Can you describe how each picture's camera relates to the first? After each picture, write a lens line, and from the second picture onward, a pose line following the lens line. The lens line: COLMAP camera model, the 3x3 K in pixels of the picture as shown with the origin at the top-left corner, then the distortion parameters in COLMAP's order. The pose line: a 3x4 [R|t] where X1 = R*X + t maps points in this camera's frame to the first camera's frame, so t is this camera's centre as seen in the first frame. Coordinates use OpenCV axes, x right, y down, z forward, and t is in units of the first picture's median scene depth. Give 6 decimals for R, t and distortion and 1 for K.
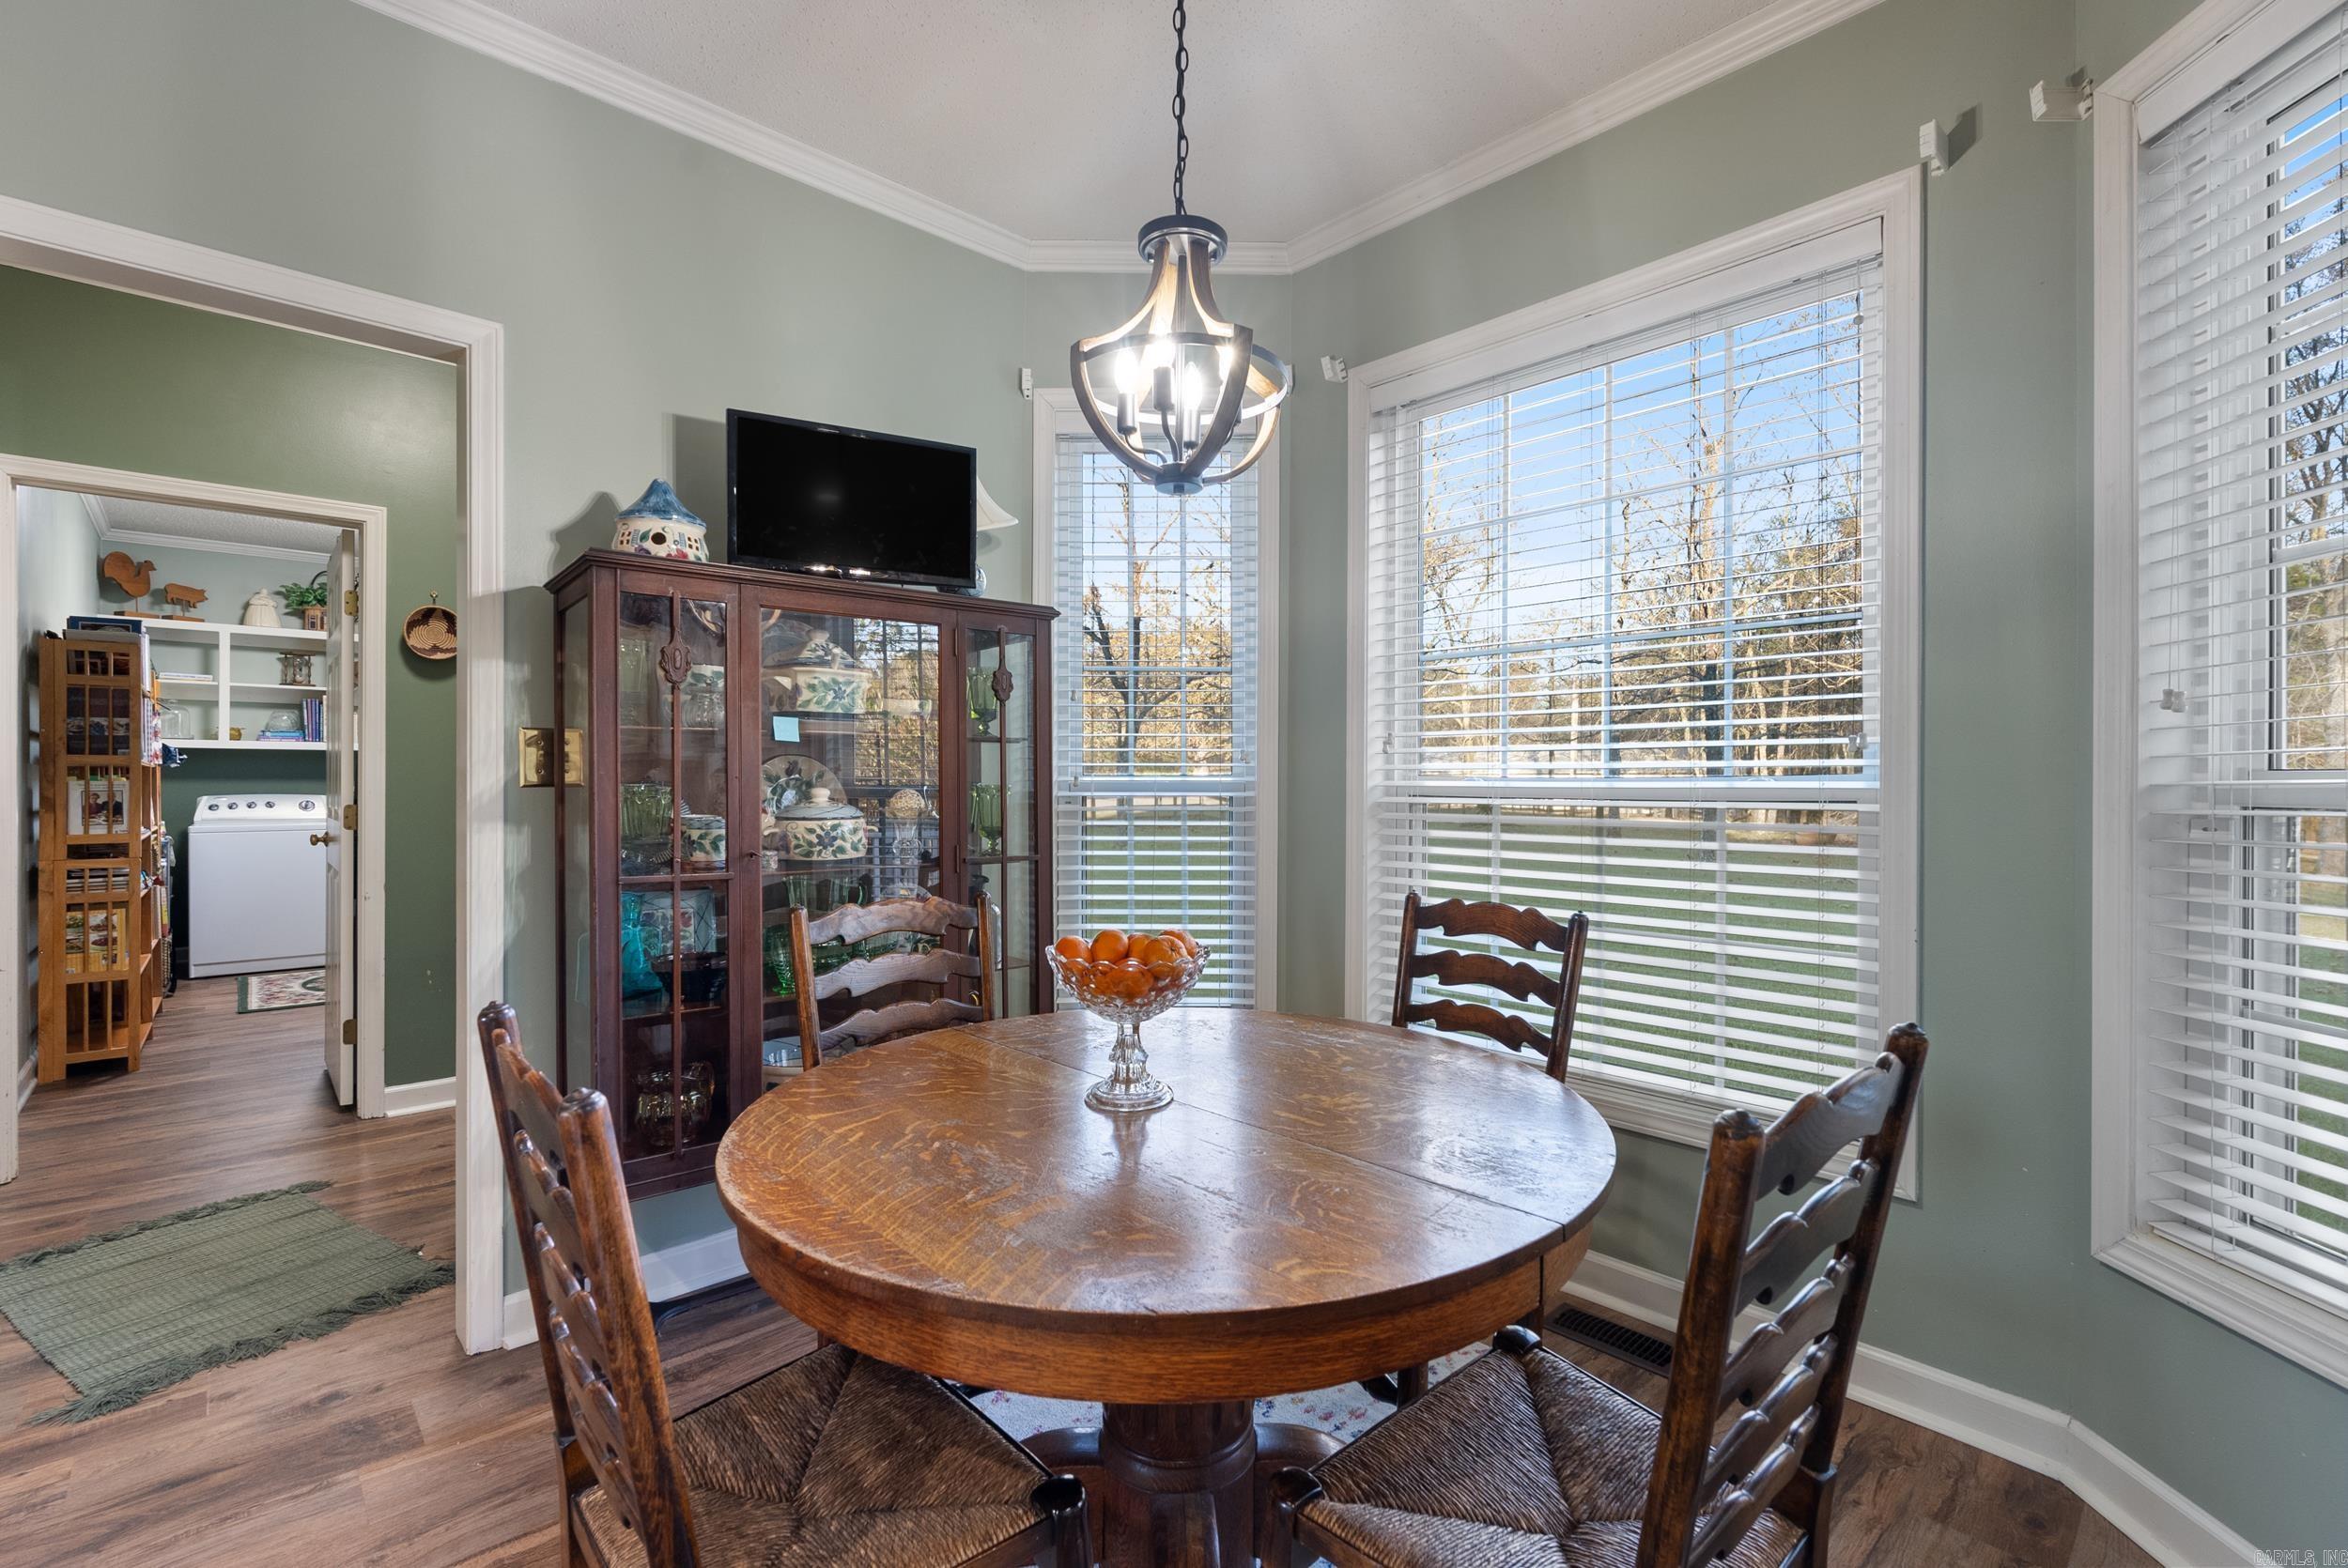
lens RADIAL K [[1039.1, 0, 1180.0], [0, 1039.1, 778.1], [0, 0, 1]] dist [-0.005505, 0.000210]
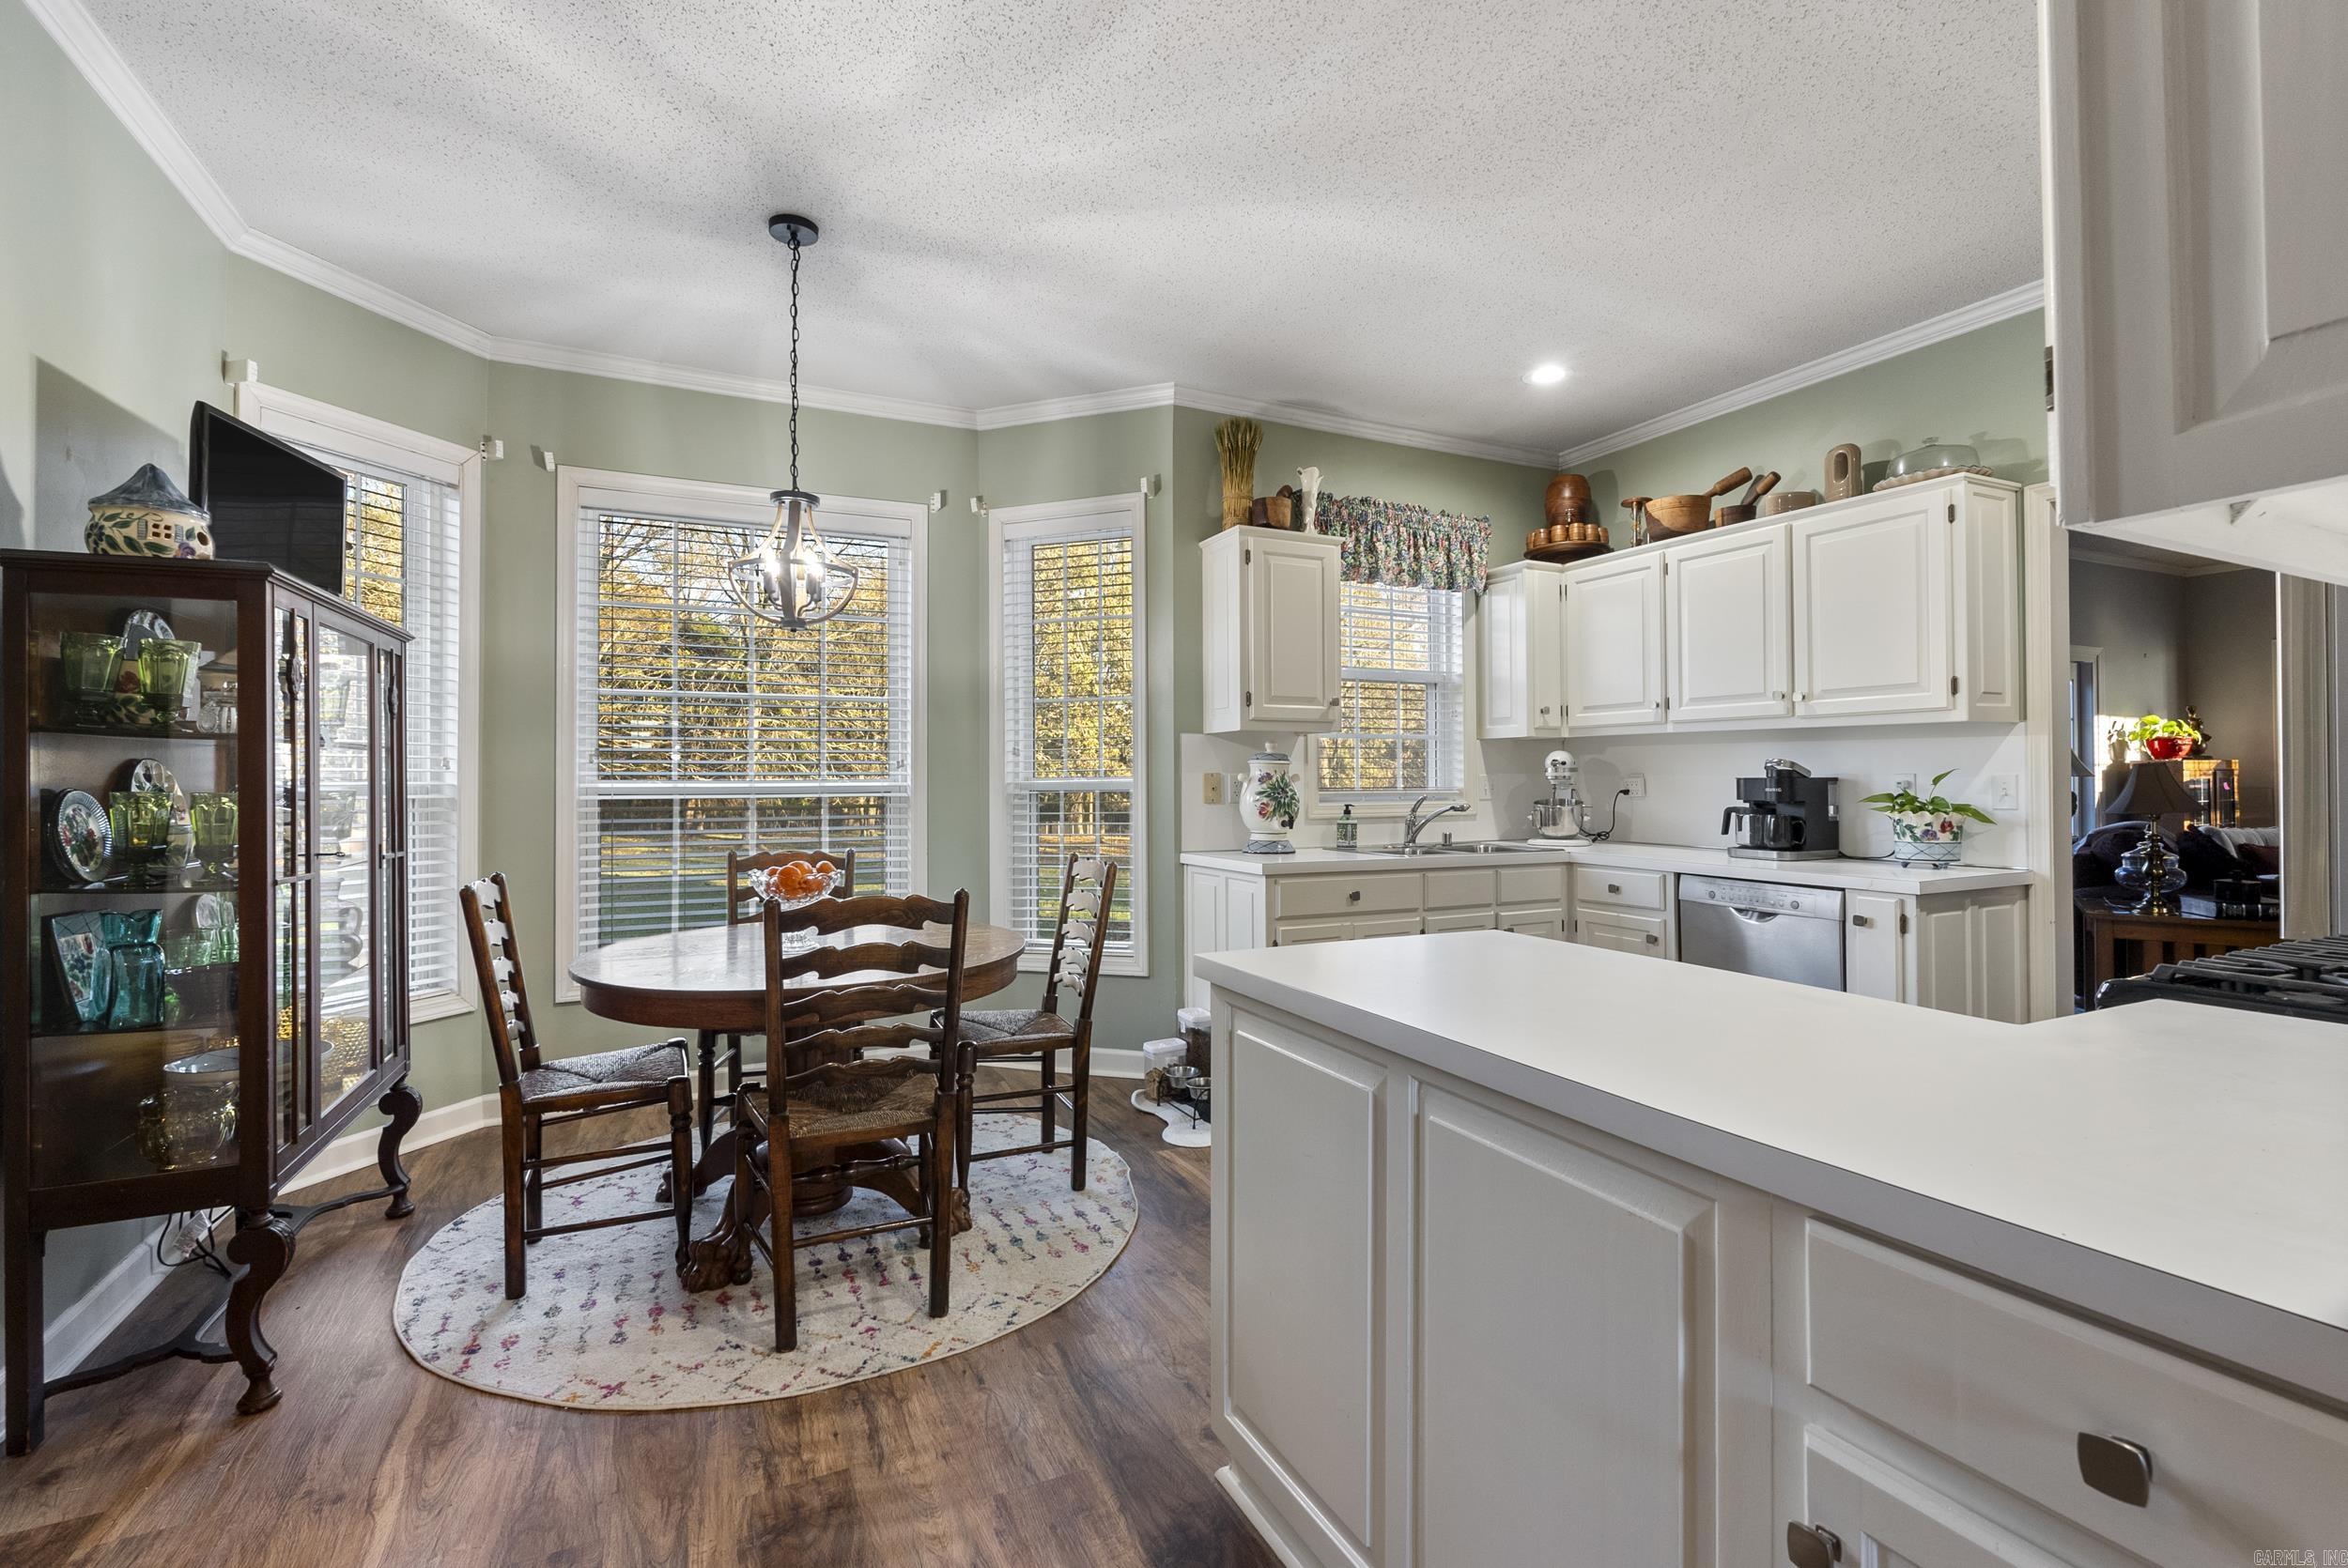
lens RADIAL K [[1053.8, 0, 1186.6], [0, 1053.8, 766.6], [0, 0, 1]] dist [-0.006940, 0.000010]
pose [[0.287392, 0.009417, 0.957767, -0.615252], [0.001292, 0.999947, -0.010219, -0.003086], [-0.957812, 0.004174, 0.287364, -0.087114]]
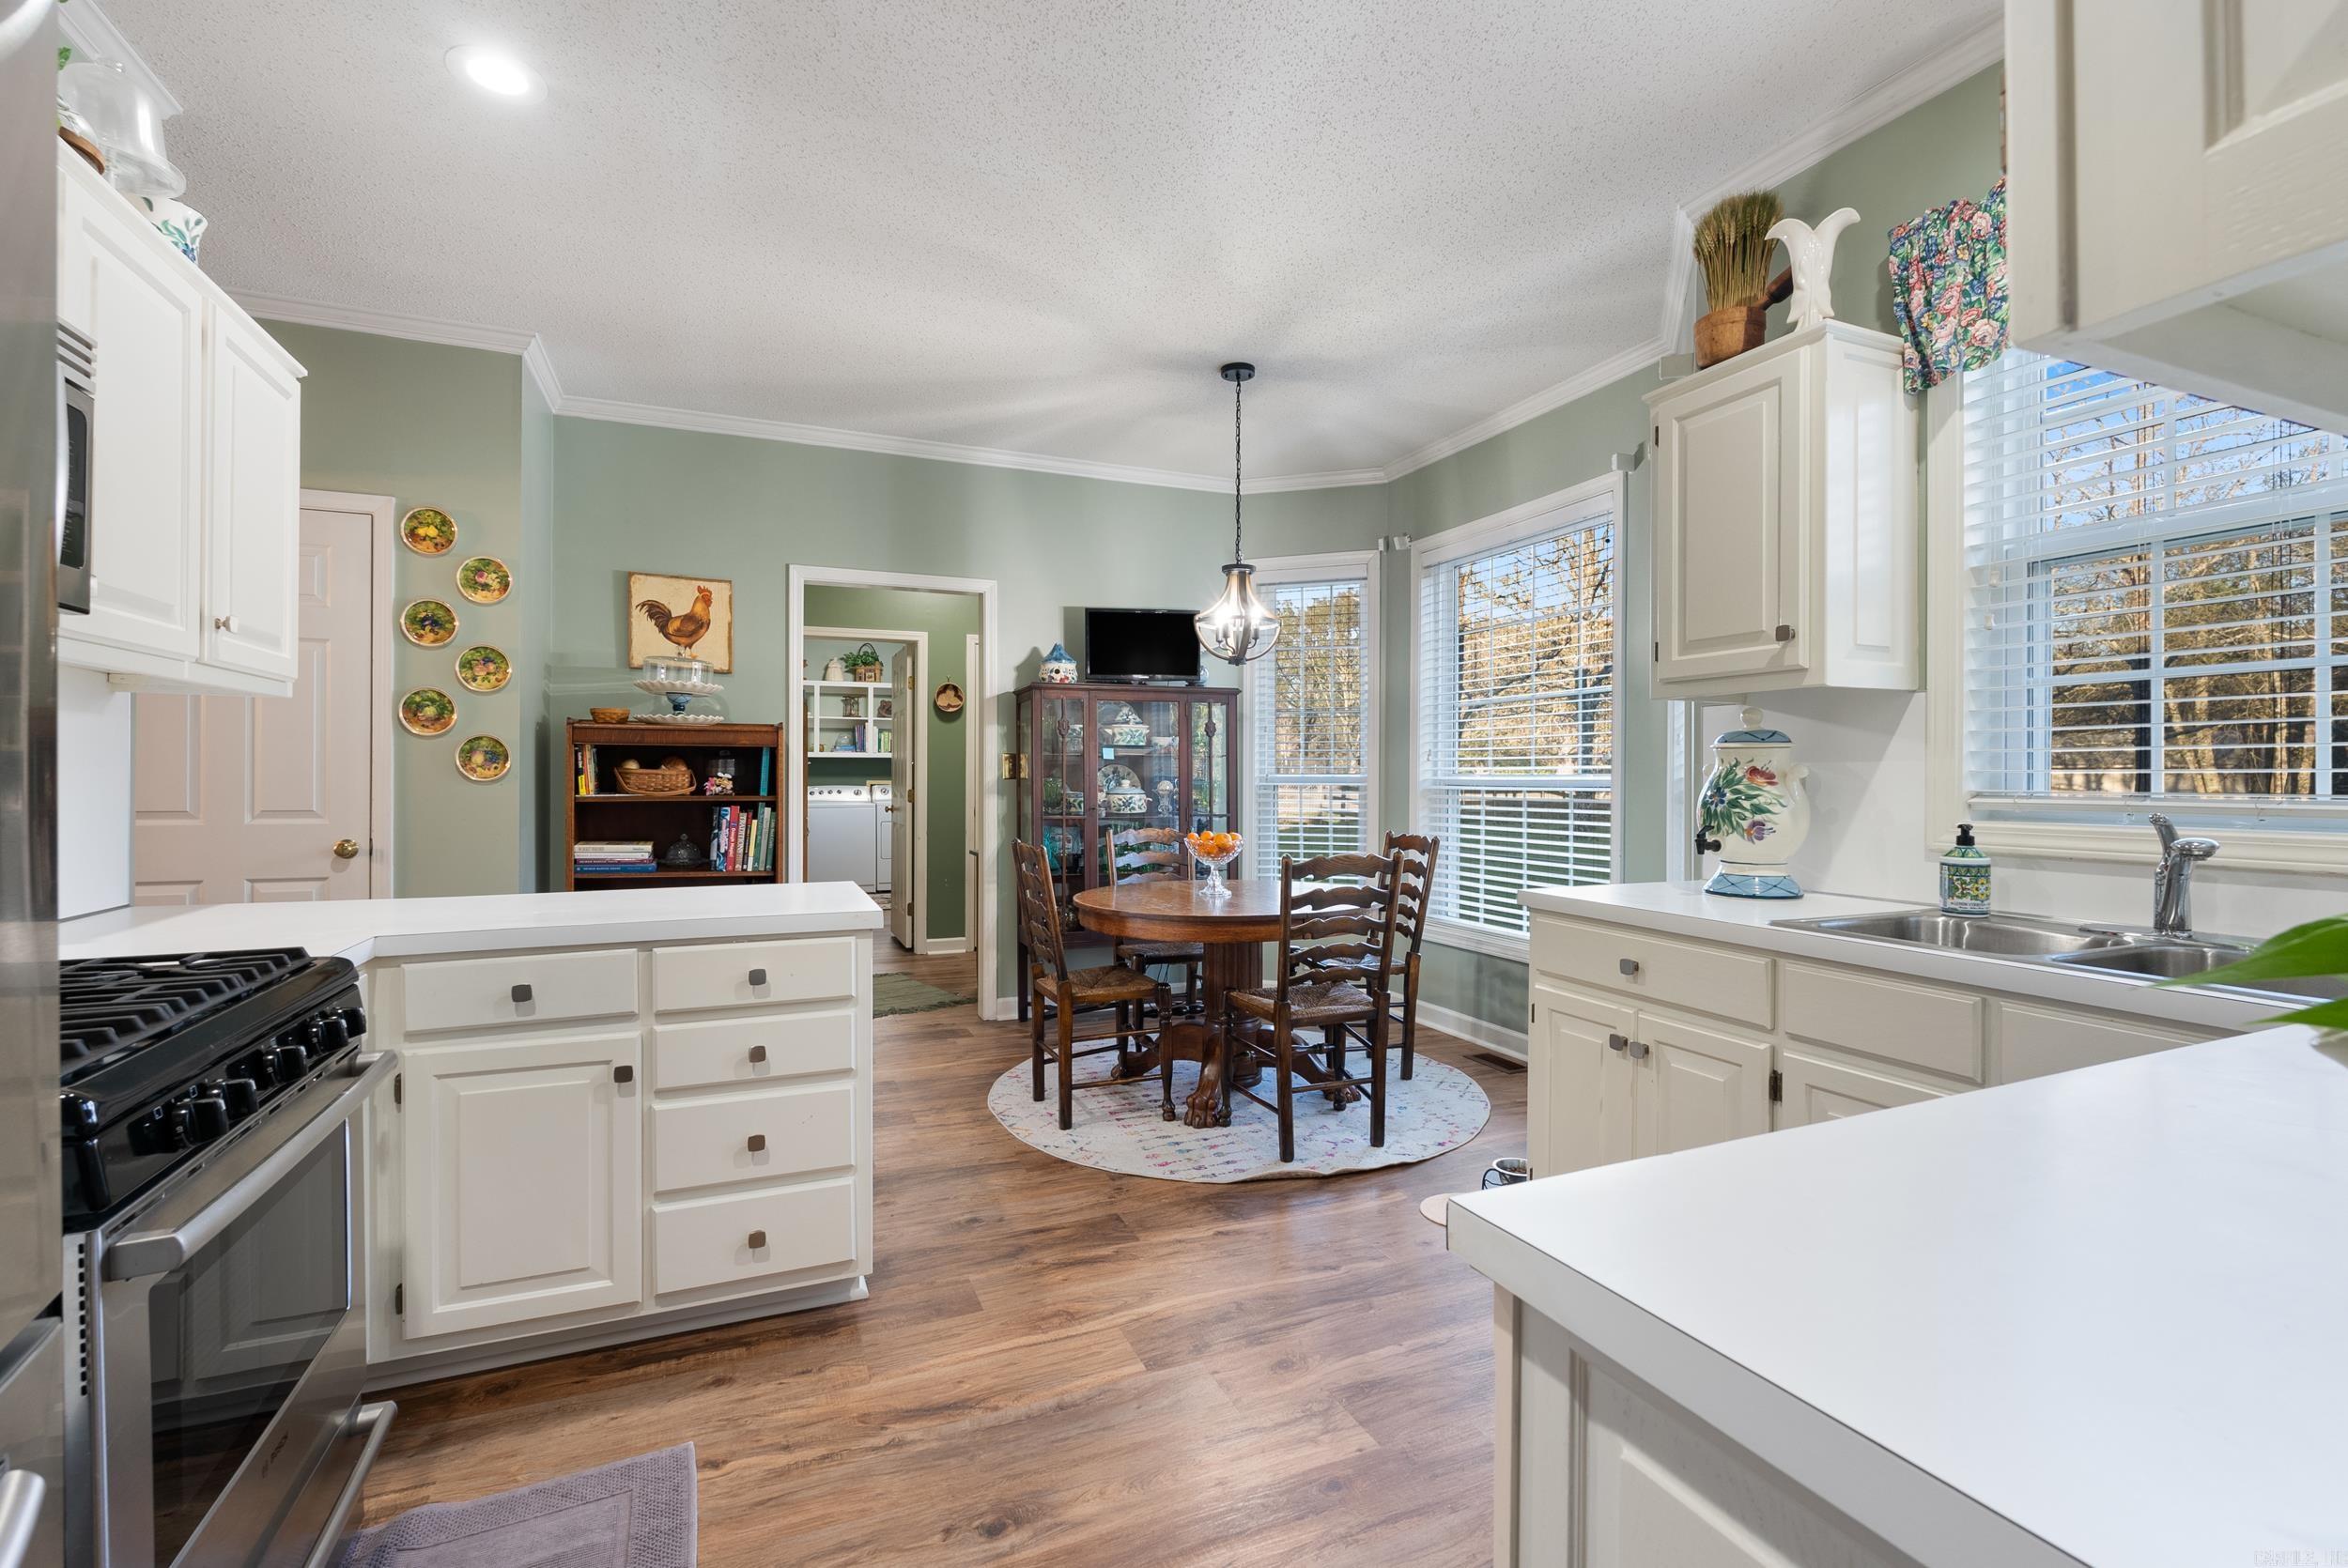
lens RADIAL K [[1039.1, 0, 1180.0], [0, 1039.1, 778.1], [0, 0, 1]] dist [-0.005505, 0.000210]
pose [[0.939793, 0.000322, -0.341745, 0.283477], [0.000814, 0.999995, 0.003182, -0.000626], [0.341744, -0.003268, 0.939787, -0.562431]]
